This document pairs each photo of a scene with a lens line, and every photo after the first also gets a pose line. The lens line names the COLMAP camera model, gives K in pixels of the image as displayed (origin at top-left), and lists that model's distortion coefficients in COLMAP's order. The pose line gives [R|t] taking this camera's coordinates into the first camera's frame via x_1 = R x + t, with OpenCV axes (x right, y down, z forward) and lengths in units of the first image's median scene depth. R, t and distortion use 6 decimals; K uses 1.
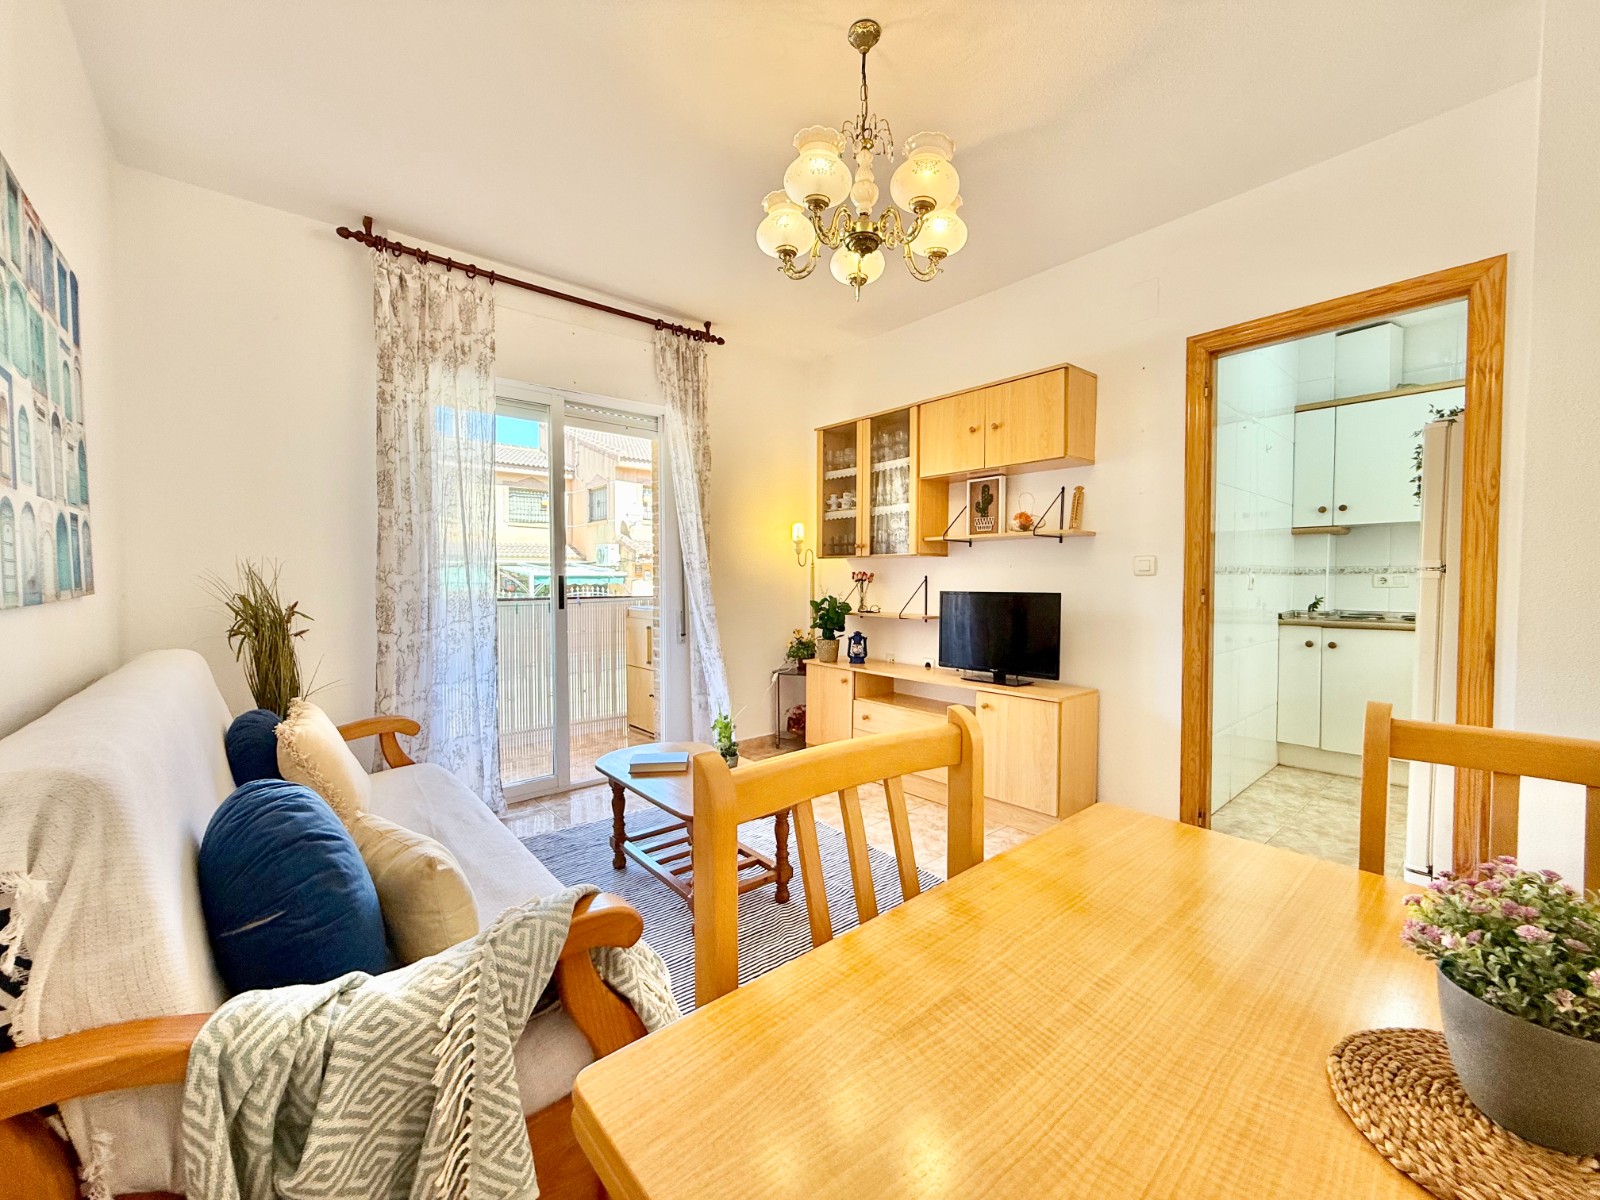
lens RADIAL K [[635.6, 0, 789.8], [0, 635.6, 600.4], [0, 0, 1]] dist [-0.000313, 0.000227]
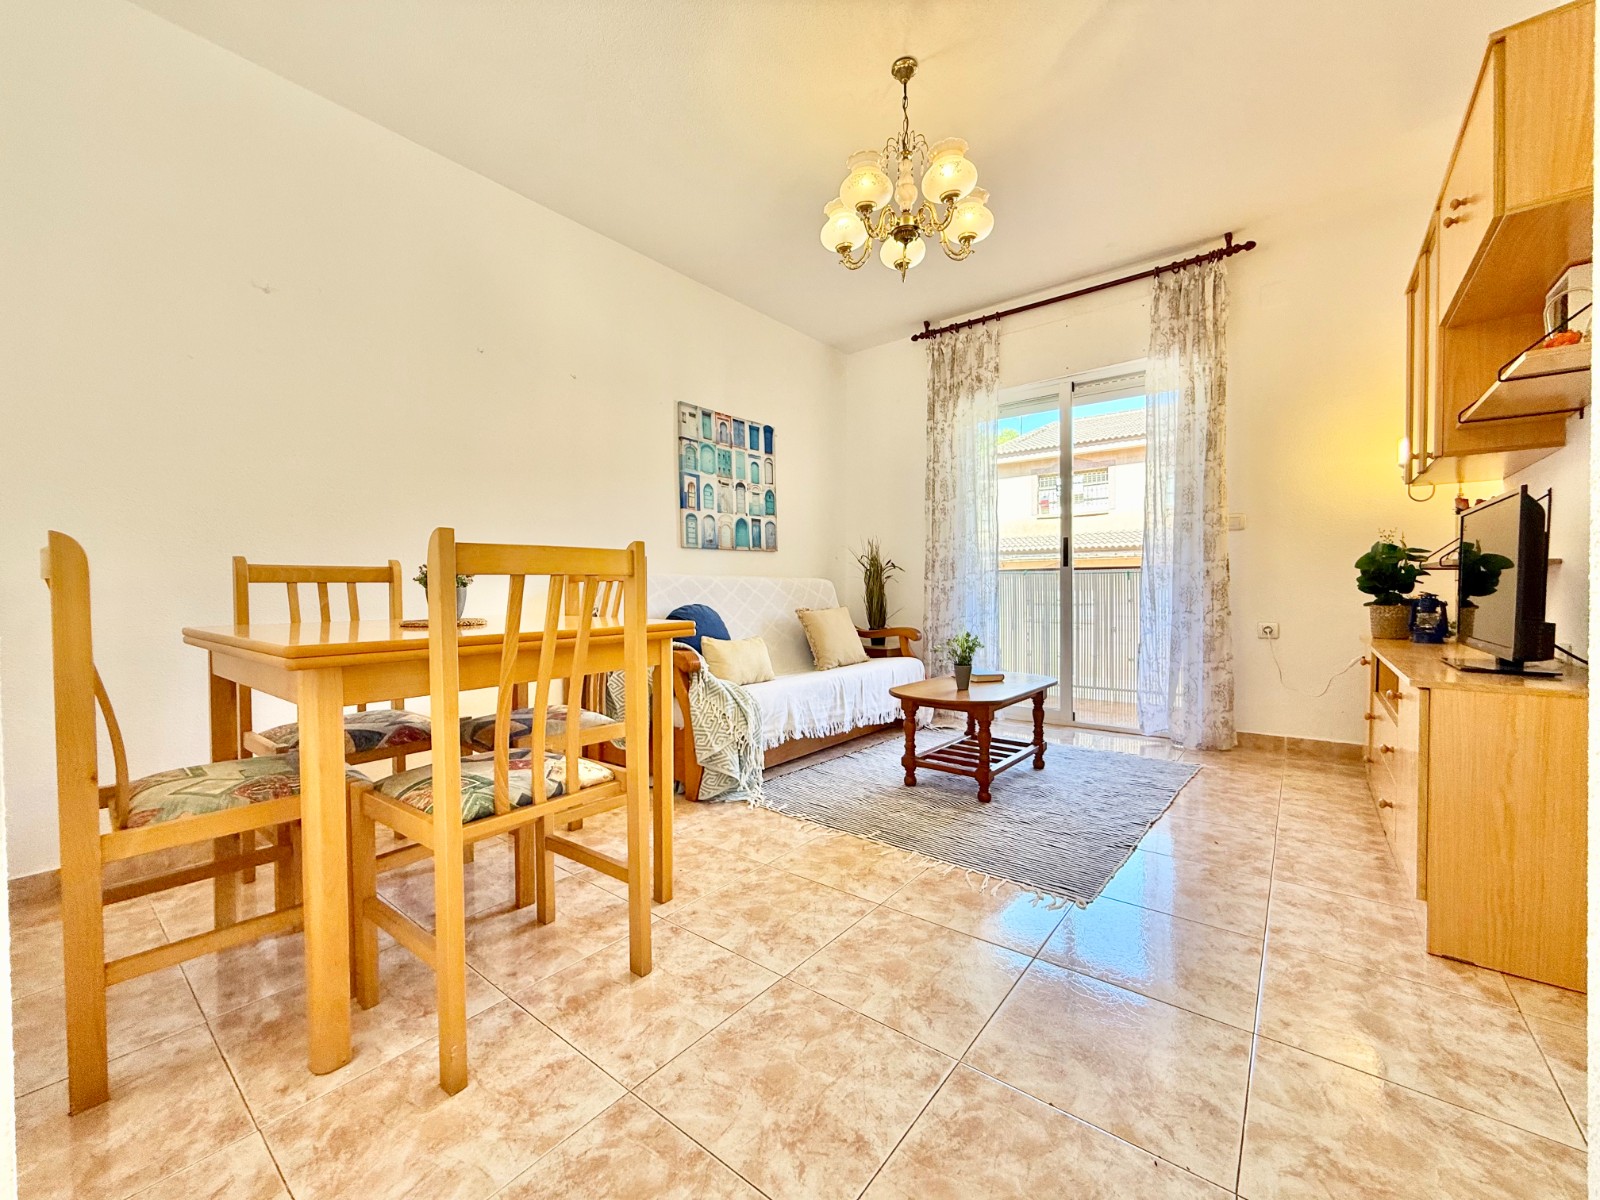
lens RADIAL K [[636.8, 0, 793.9], [0, 636.8, 598.9], [0, 0, 1]] dist [-0.001301, 0.000109]
pose [[0.192837, 0.015894, -0.981102, 0.653745], [-0.027919, 0.999553, 0.010705, 0.070936], [0.980834, 0.025327, 0.193194, 0.281711]]
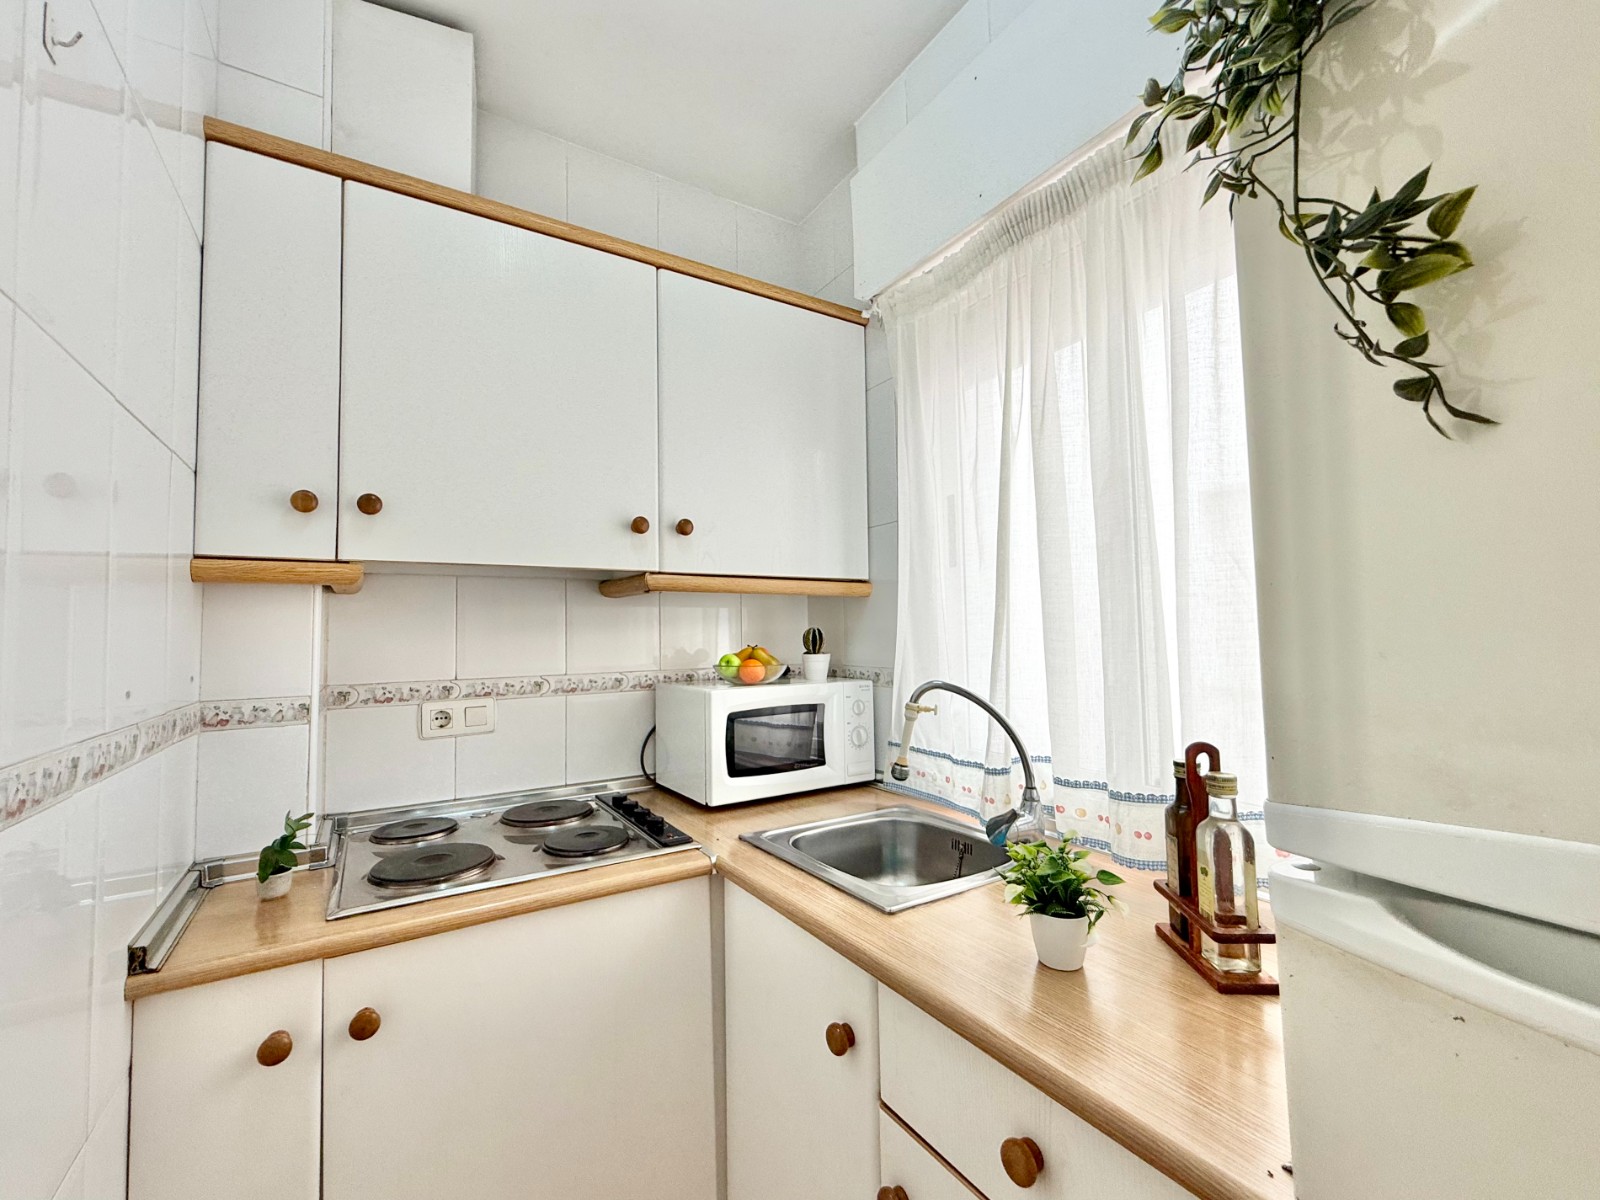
lens RADIAL K [[672.0, 0, 792.0], [0, 672.0, 599.9], [0, 0, 1]] dist [-0.000689, 0.000578]
pose [[0.157846, 0.050012, 0.986196, 0.624135], [0.051749, 0.996925, -0.058839, -0.074457], [-0.986107, 0.060322, 0.154773, 0.800868]]
